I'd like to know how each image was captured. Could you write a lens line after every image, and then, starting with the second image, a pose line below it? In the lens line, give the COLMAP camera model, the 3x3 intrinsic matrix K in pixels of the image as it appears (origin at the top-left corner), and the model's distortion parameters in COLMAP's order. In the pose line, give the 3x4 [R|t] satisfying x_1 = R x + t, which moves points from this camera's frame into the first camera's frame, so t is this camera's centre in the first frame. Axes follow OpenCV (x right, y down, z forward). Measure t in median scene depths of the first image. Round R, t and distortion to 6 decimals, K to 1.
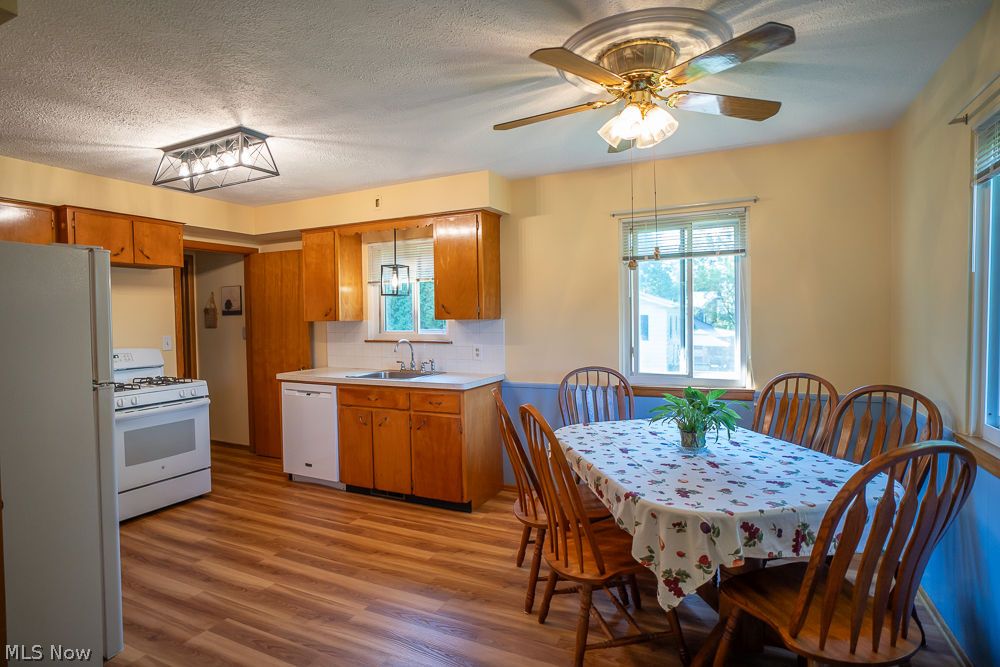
lens RADIAL K [[529.7, 0, 501.0], [0, 529.7, 329.8], [0, 0, 1]] dist [-0.023489, 0.001529]
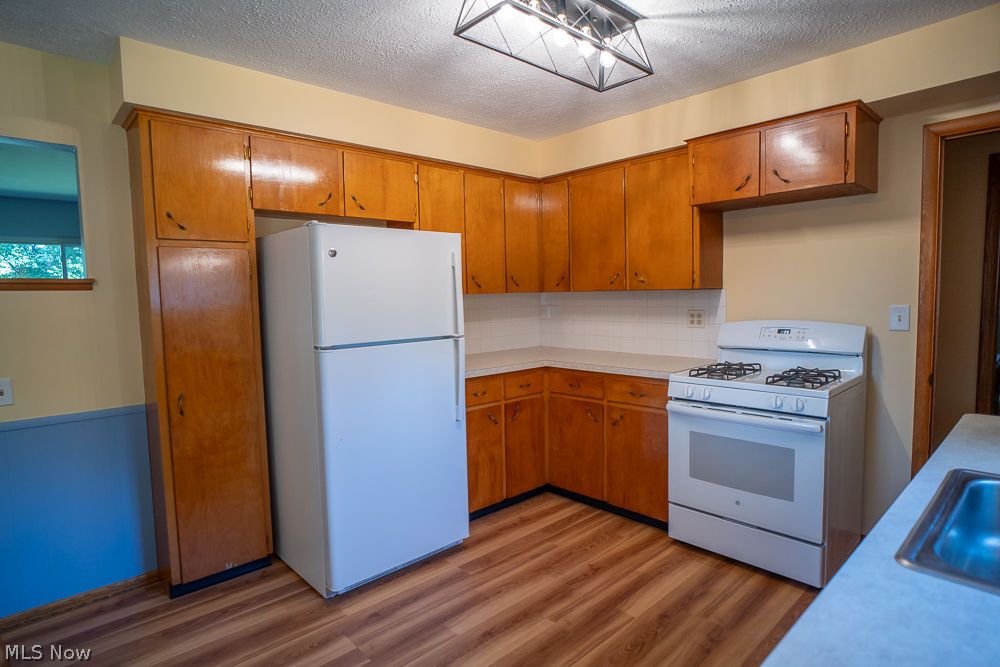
lens RADIAL K [[529.7, 0, 499.4], [0, 529.7, 335.6], [0, 0, 1]] dist [-0.023489, 0.001529]
pose [[-0.376590, 0.096048, -0.921387, 0.085472], [0.005281, 0.994817, 0.101543, -0.023374], [0.926365, 0.033374, -0.375145, 1.279820]]
